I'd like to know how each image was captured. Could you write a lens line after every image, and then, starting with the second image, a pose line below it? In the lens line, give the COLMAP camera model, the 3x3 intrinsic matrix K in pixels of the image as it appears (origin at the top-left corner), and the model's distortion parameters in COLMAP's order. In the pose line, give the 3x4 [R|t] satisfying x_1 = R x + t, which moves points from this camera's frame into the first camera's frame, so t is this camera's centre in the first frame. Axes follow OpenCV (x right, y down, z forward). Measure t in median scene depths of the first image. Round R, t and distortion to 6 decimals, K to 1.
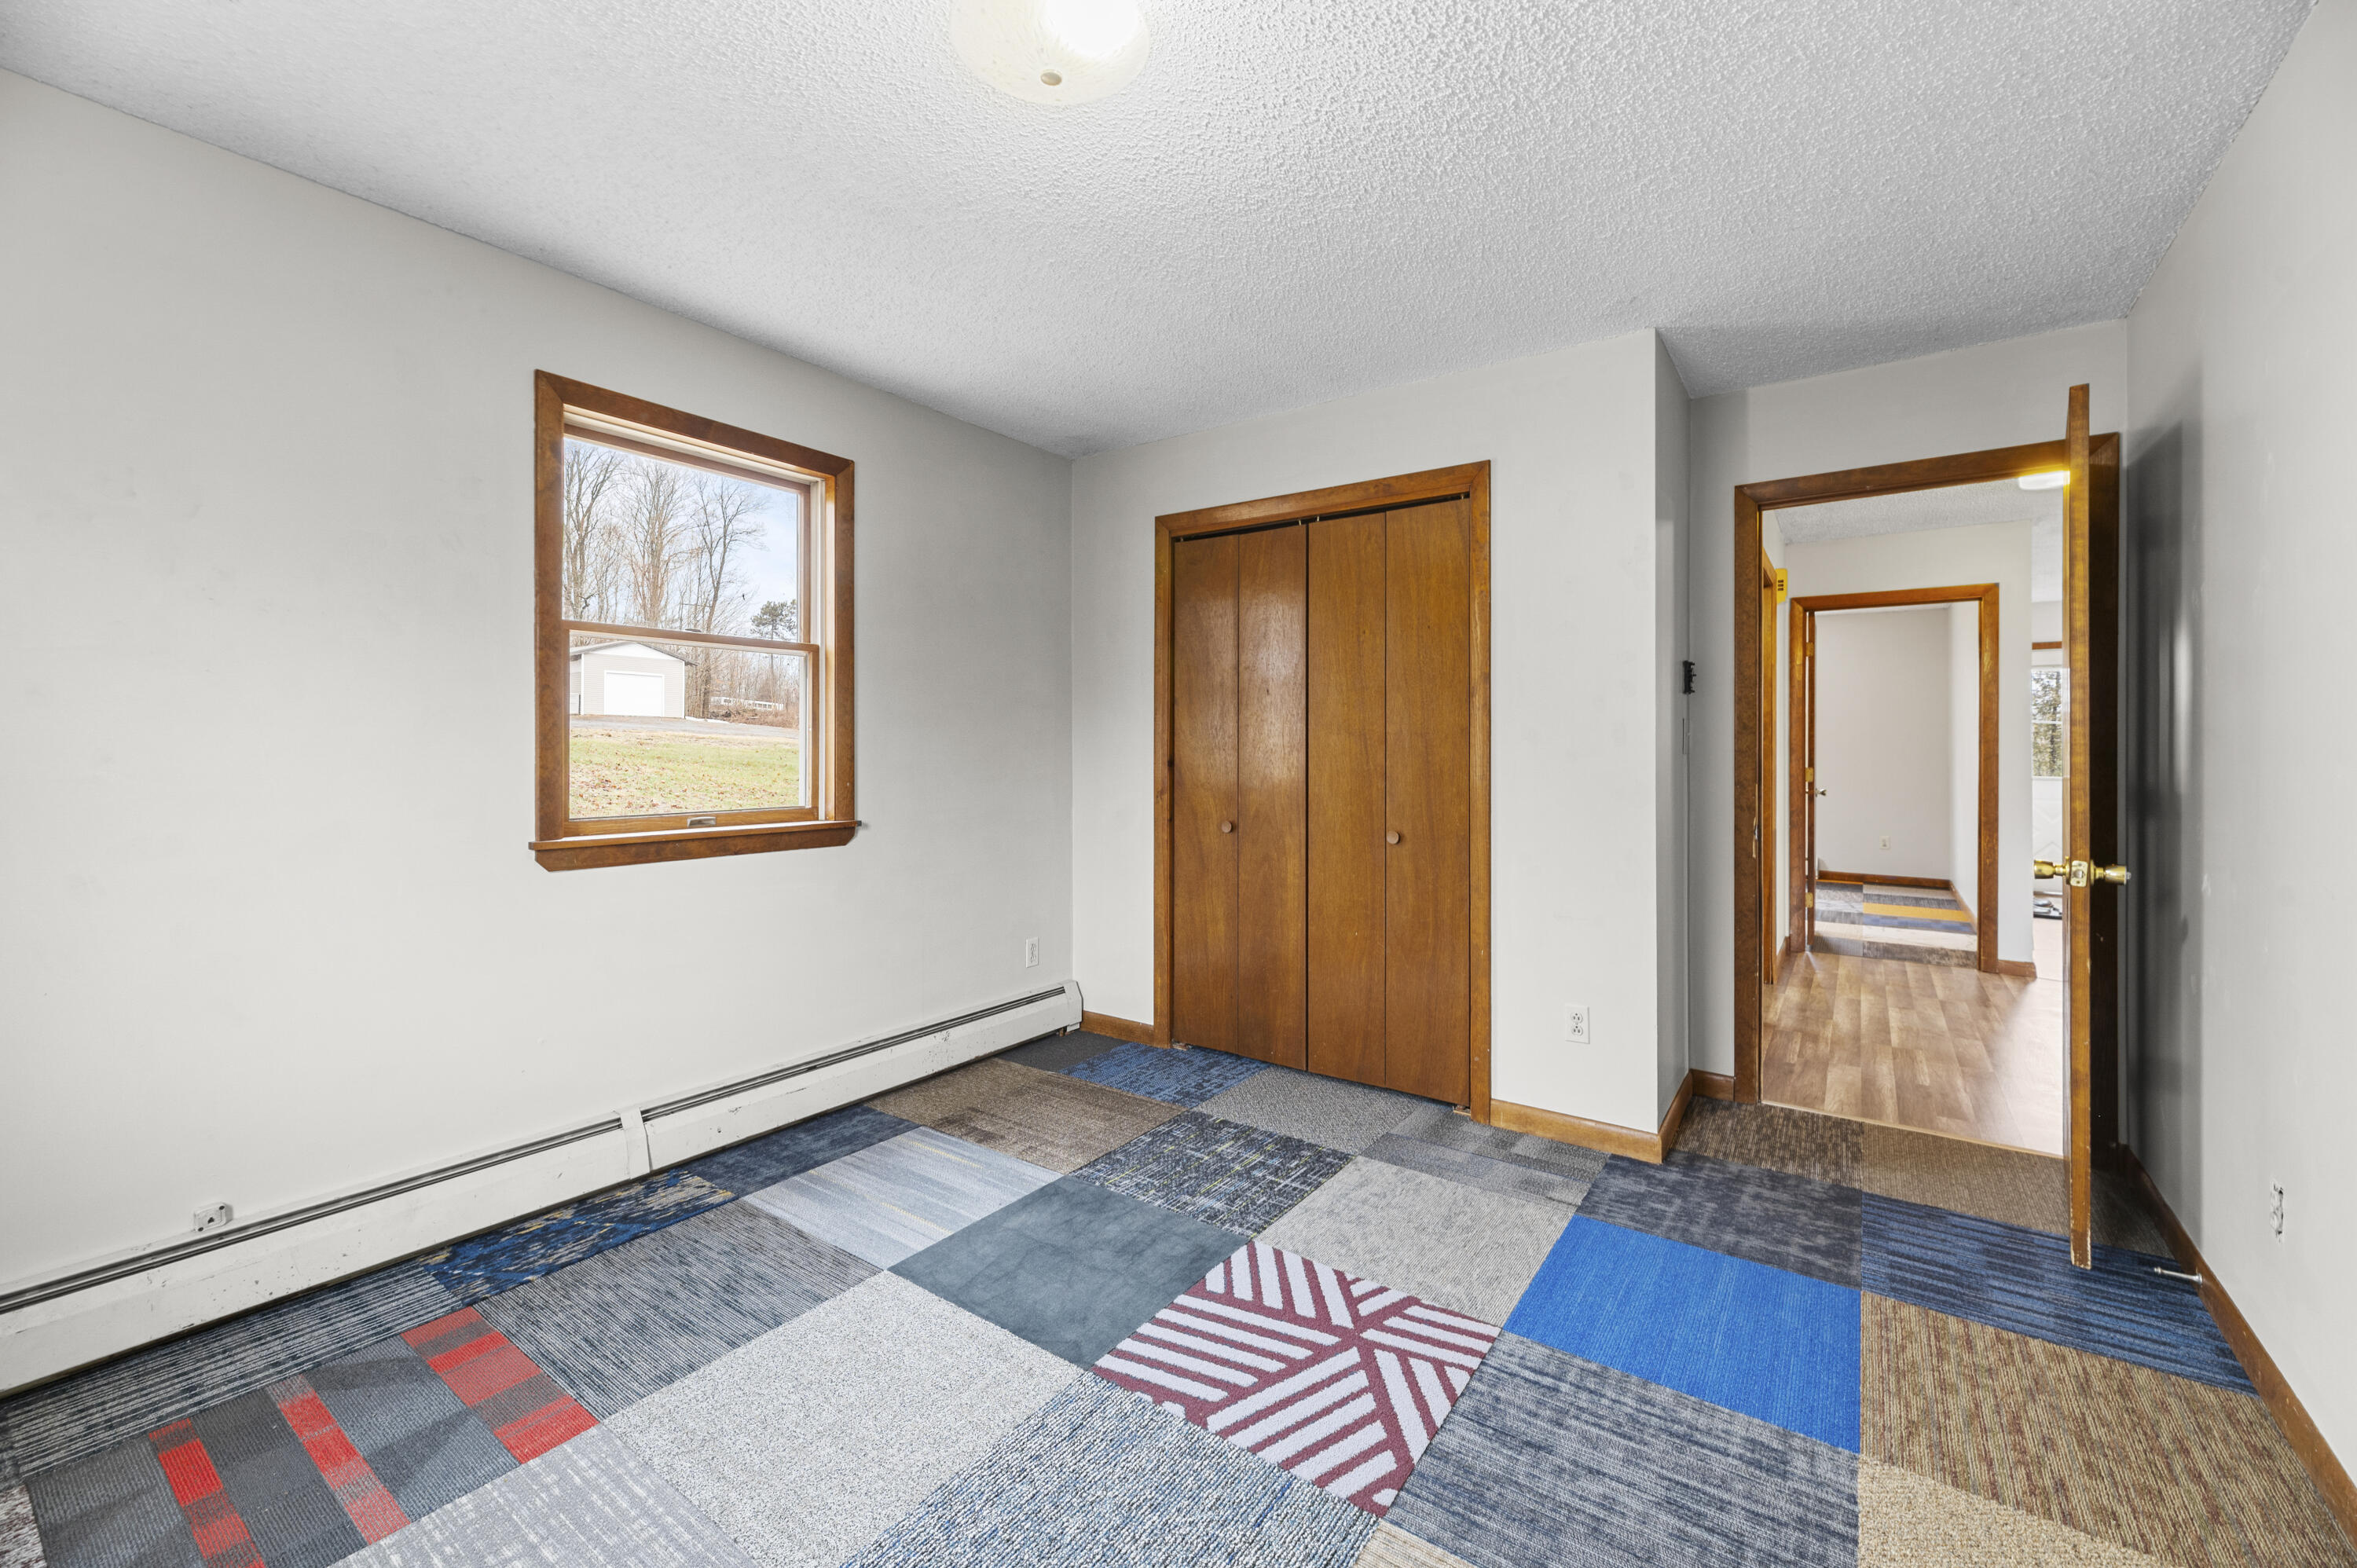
lens RADIAL K [[953.9, 0, 1185.1], [0, 953.9, 755.0], [0, 0, 1]] dist [0.000068, -0.000082]
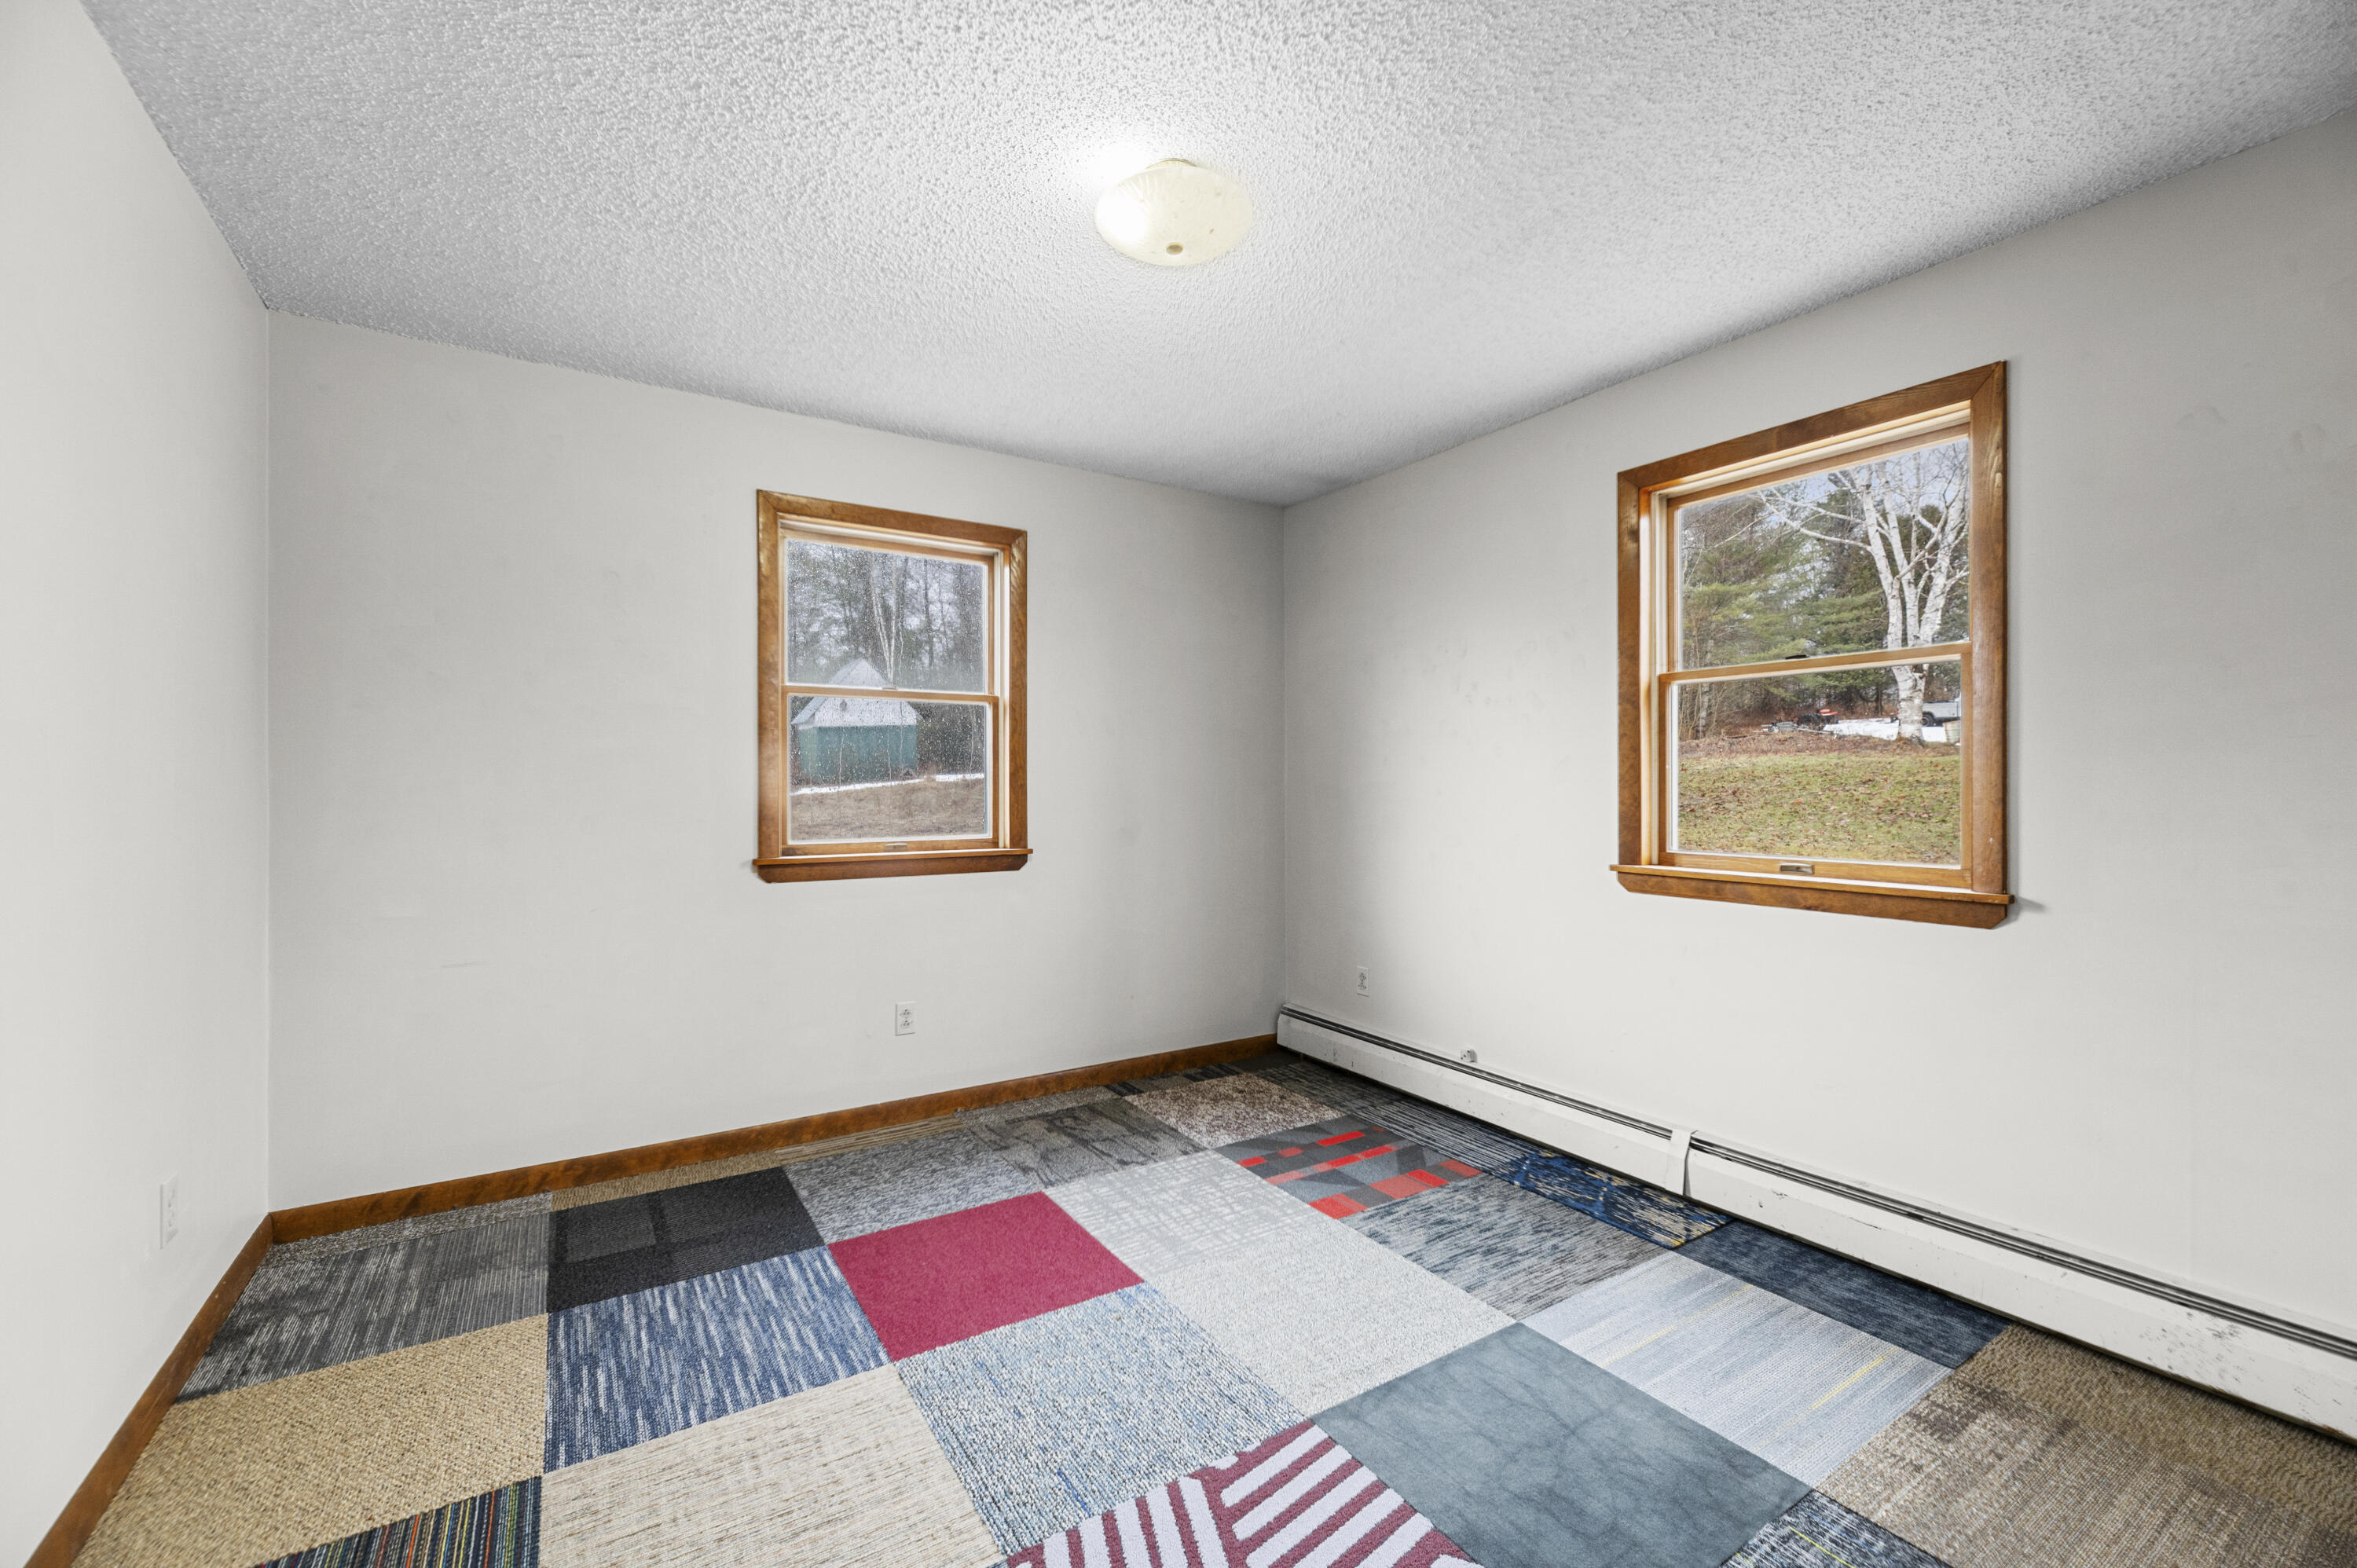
lens RADIAL K [[953.2, 0, 1182.0], [0, 953.2, 795.8], [0, 0, 1]] dist [-0.000111, 0.000073]
pose [[-0.367644, 0.007219, -0.929938, 0.646955], [-0.007956, 0.999909, 0.010908, -0.005310], [0.929932, 0.011409, -0.367553, 0.934250]]
